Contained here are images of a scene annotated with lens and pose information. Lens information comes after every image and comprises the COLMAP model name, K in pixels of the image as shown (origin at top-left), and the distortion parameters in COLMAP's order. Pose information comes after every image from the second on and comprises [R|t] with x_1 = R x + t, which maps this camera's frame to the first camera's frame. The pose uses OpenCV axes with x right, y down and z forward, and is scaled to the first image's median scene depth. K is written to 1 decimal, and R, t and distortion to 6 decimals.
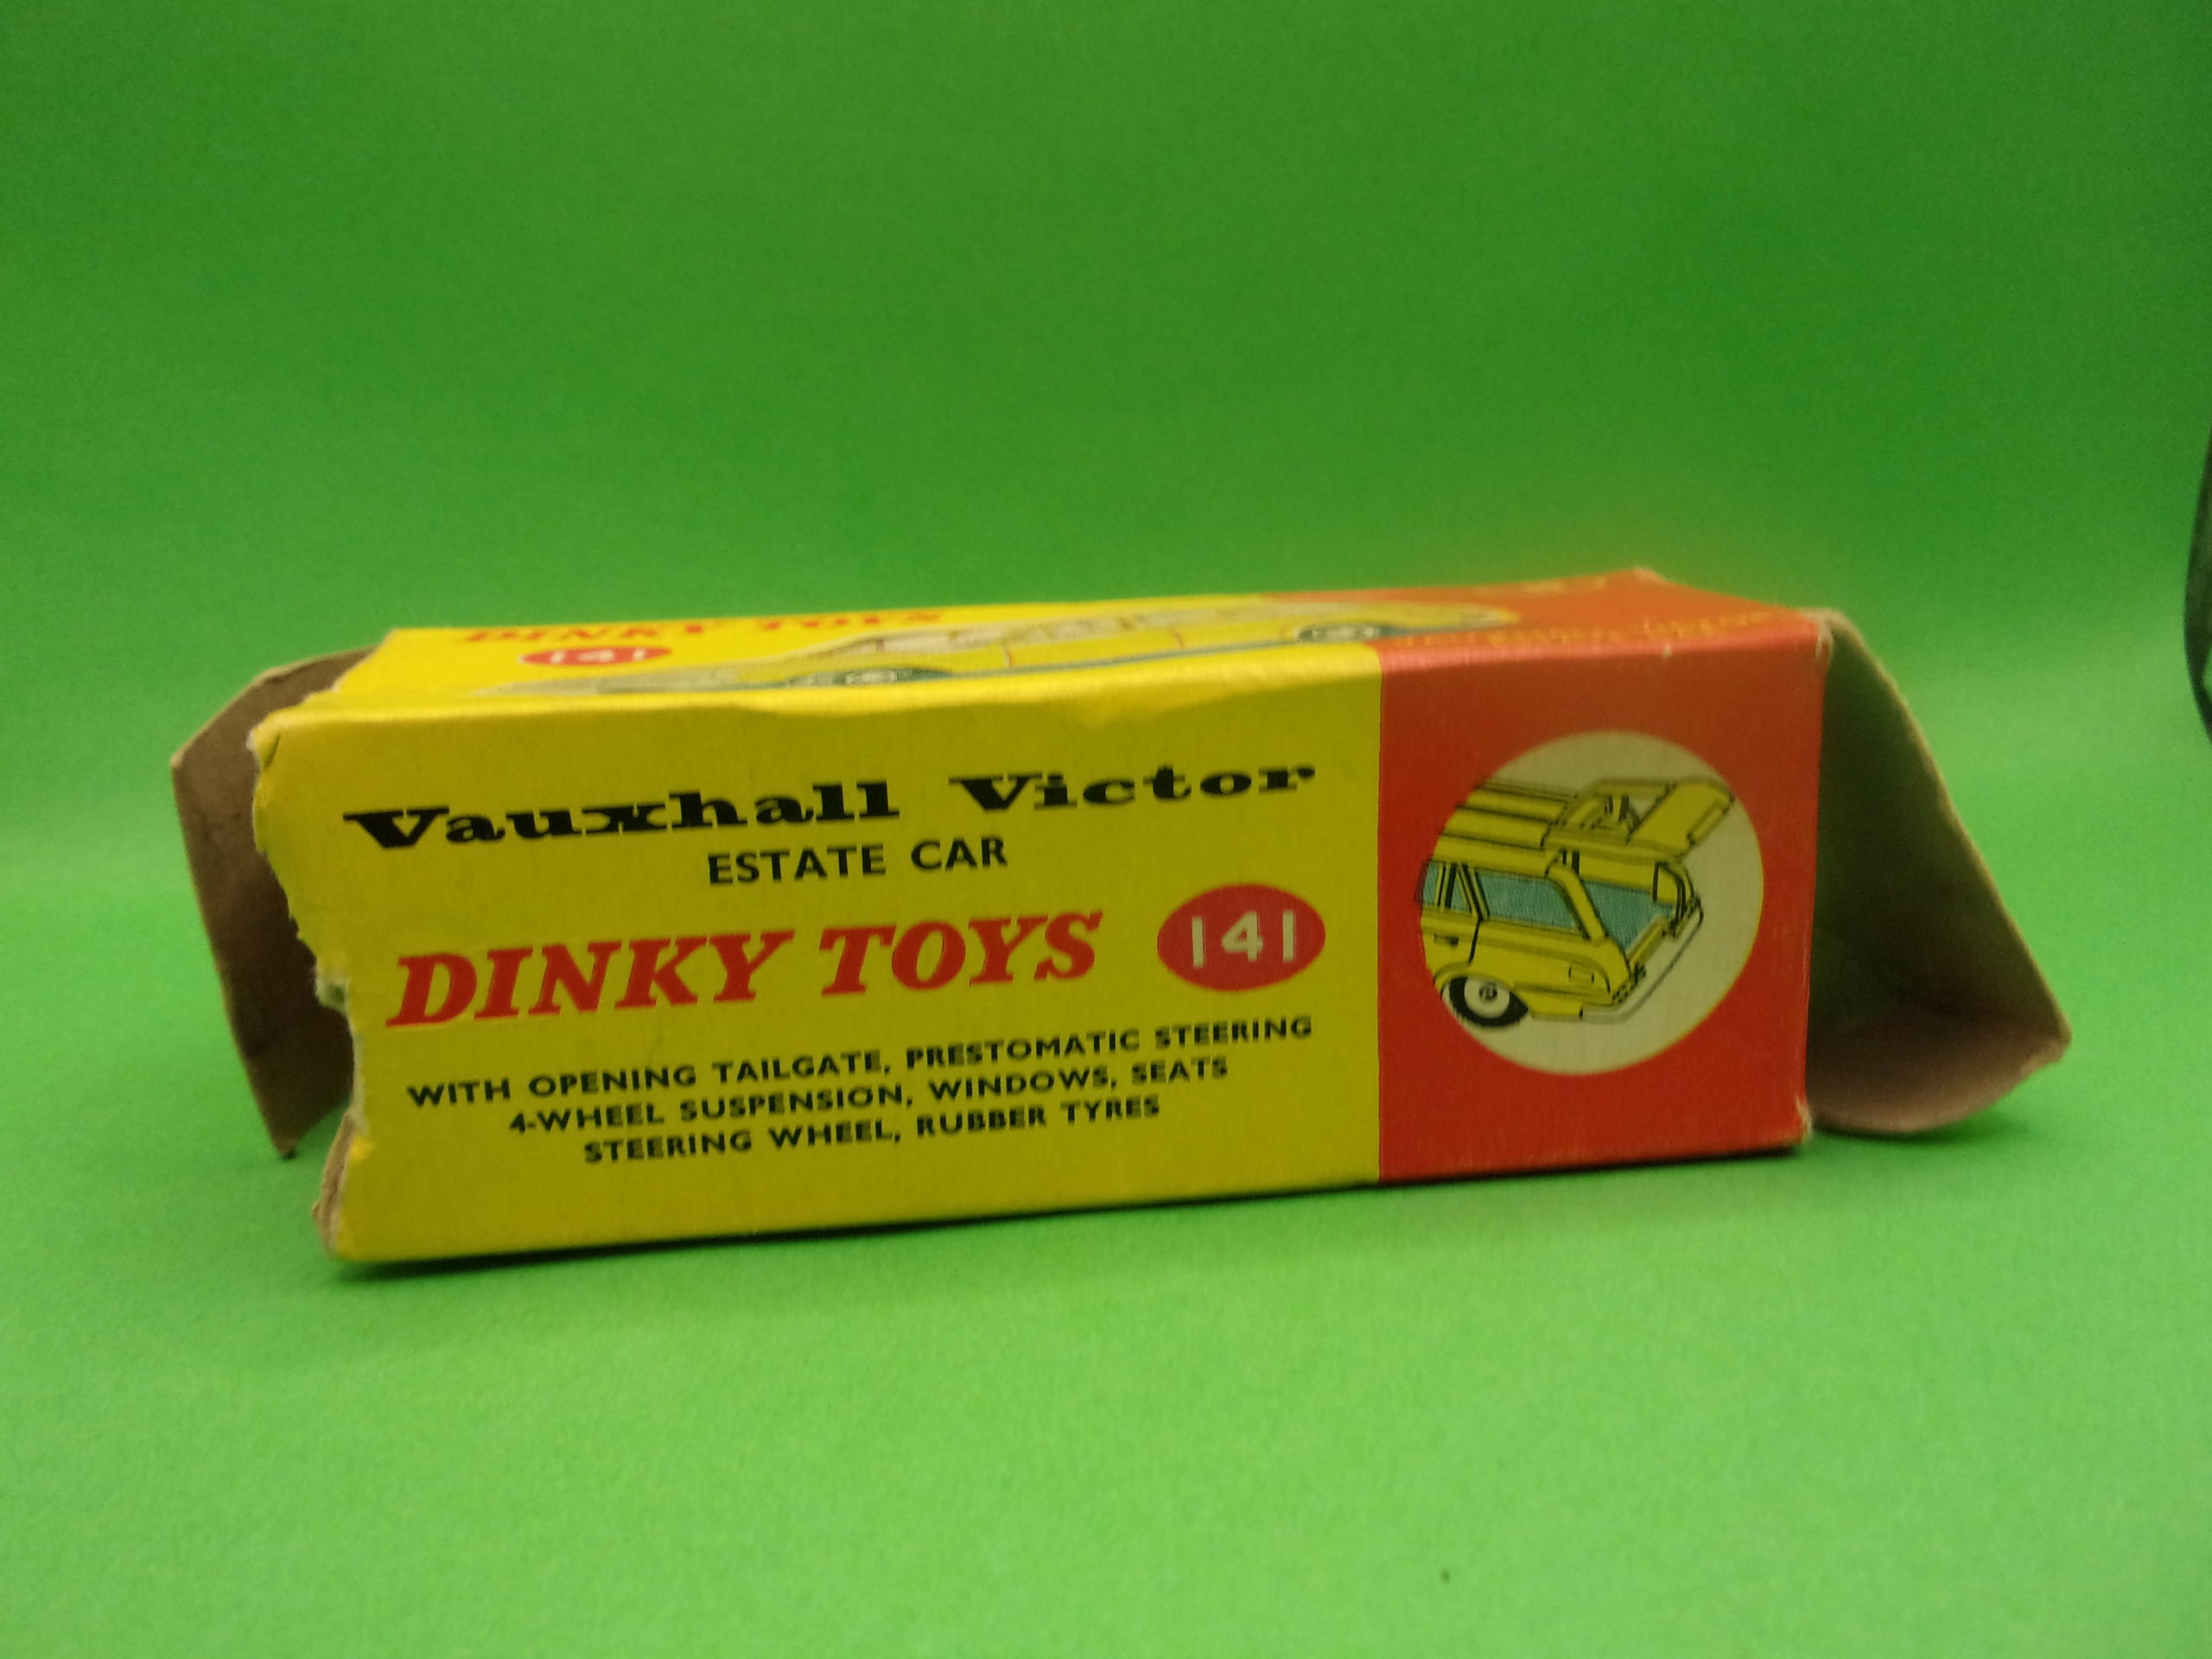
lens RADIAL K [[1814.9, 0, 1106.0], [0, 1814.9, 829.5], [0, 0, 1]] dist [0.029566, -0.067839]
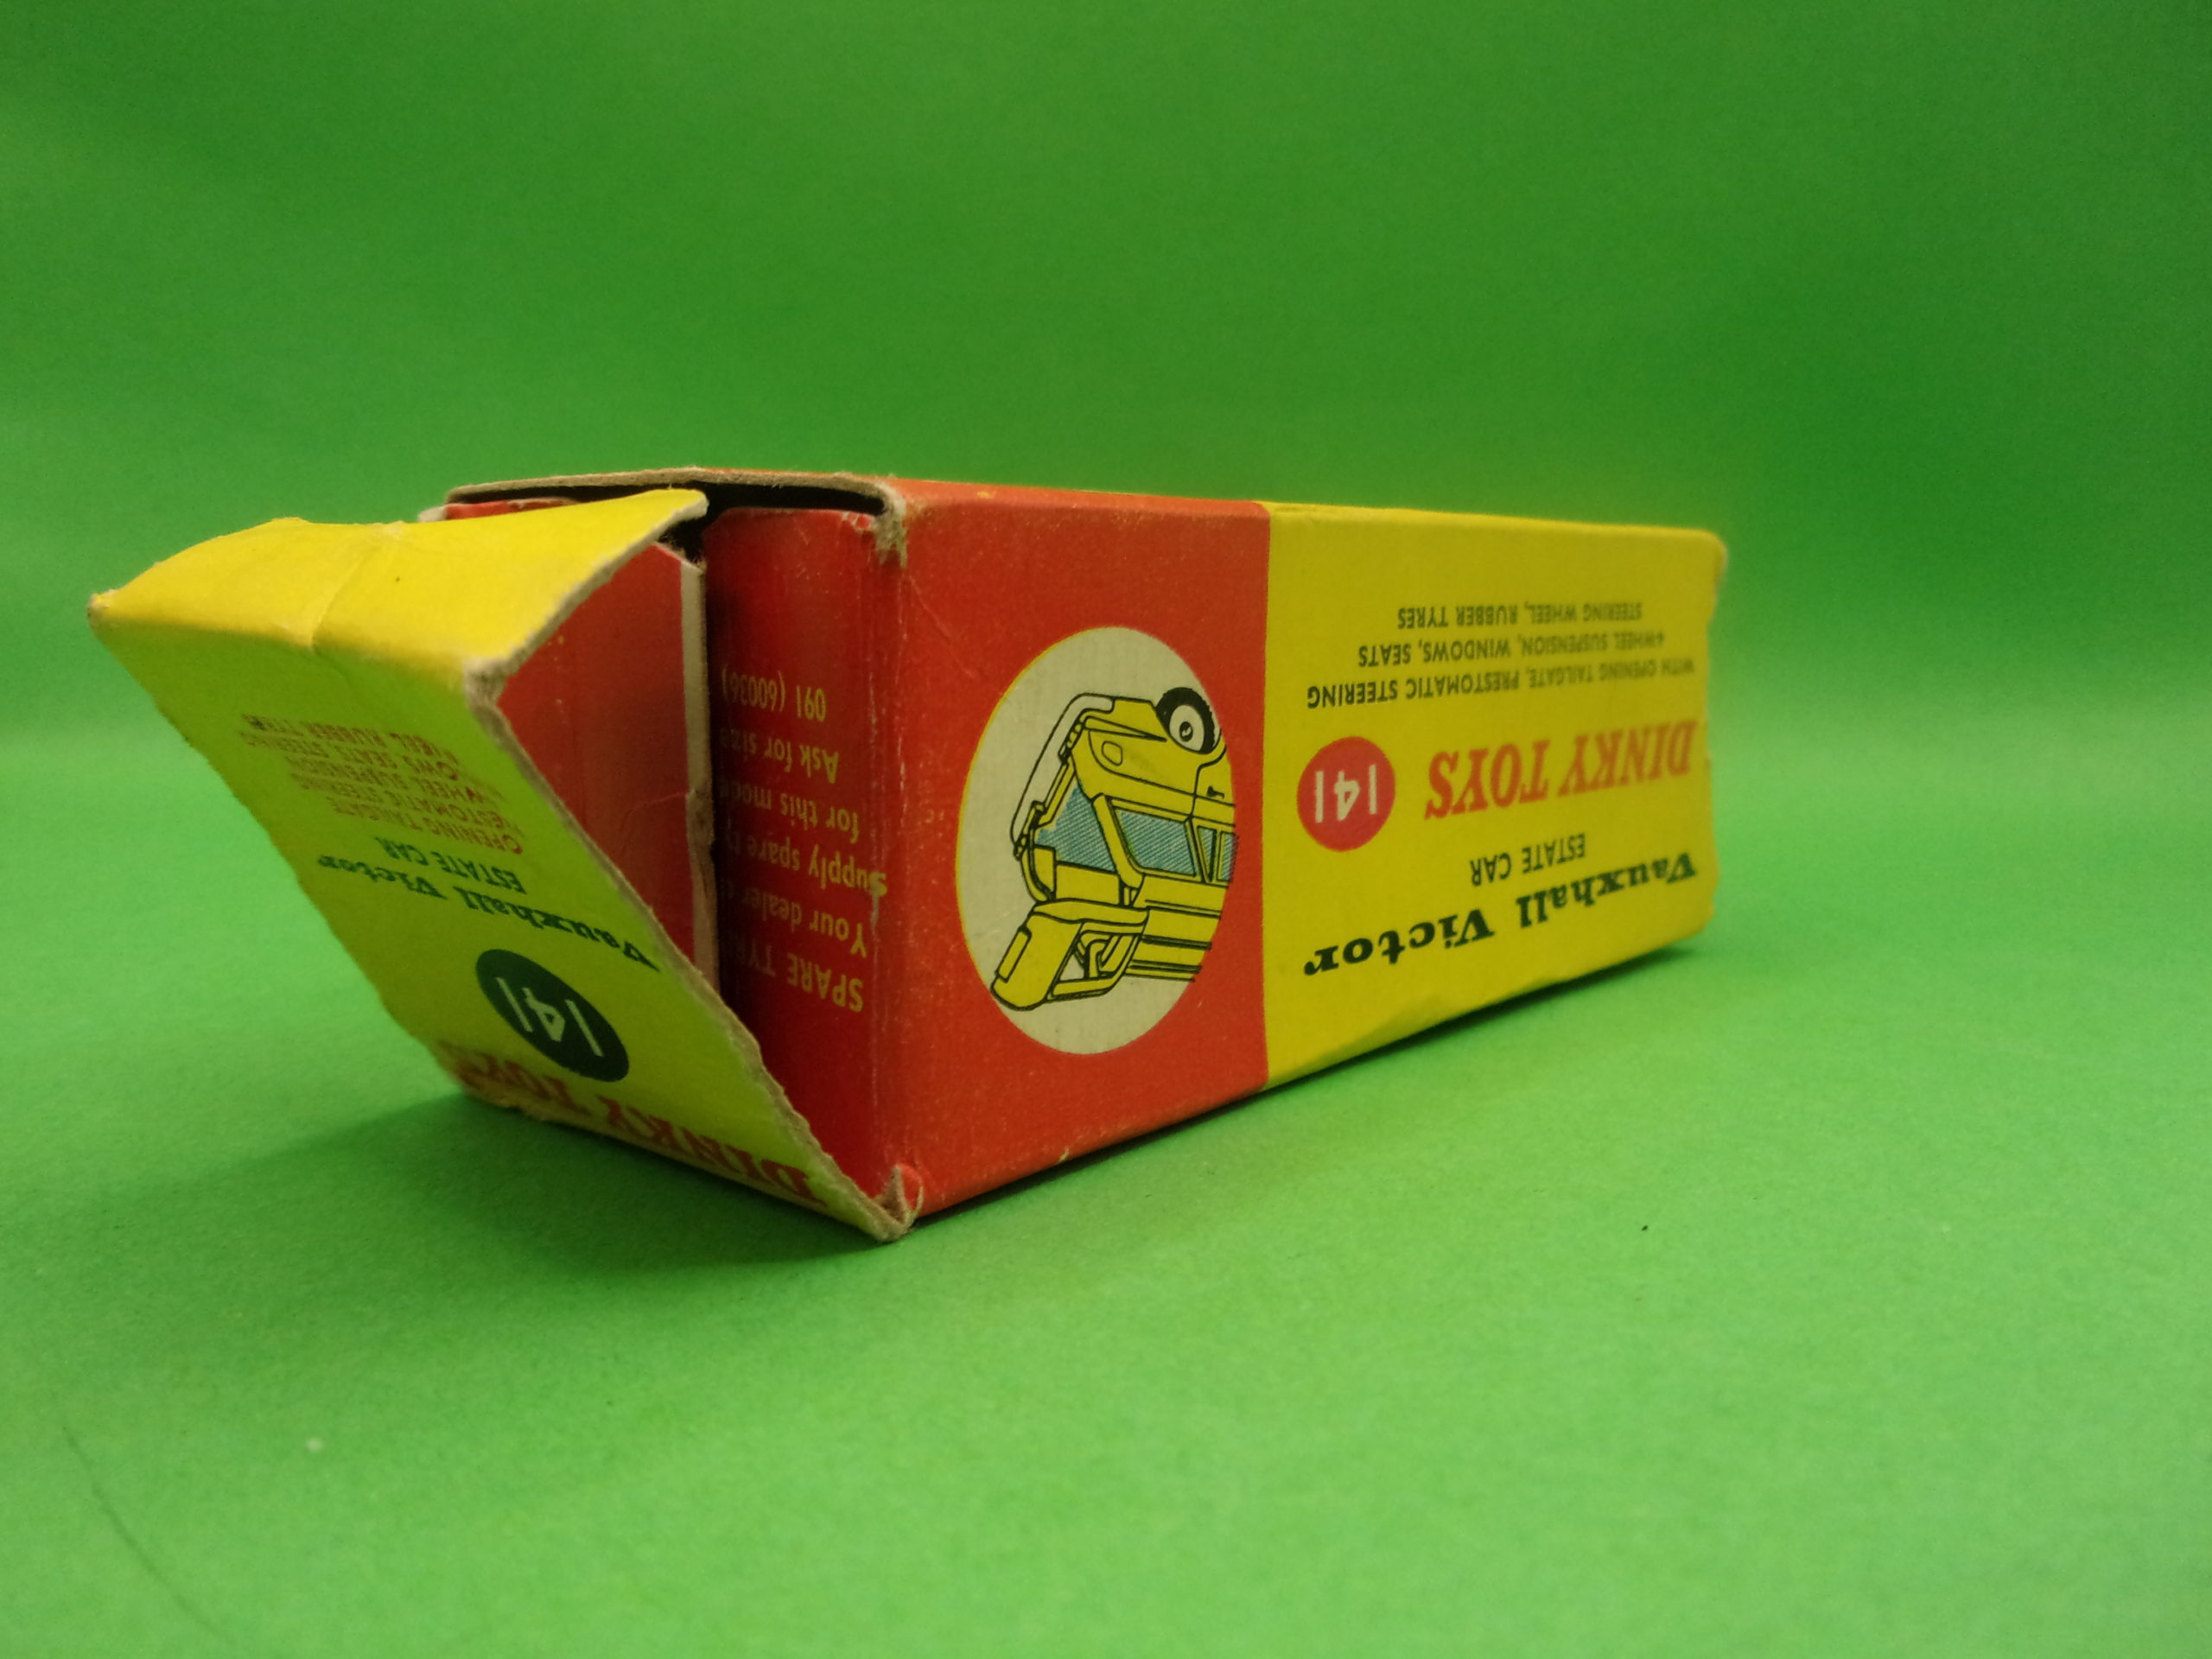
lens RADIAL K [[1814.9, 0, 1106.0], [0, 1814.9, 829.5], [0, 0, 1]] dist [0.029566, -0.067839]
pose [[-0.561159, 0.074790, -0.824322, 0.966796], [0.214220, -0.948854, -0.231919, 0.242841], [-0.799507, -0.306729, 0.516436, 0.584969]]
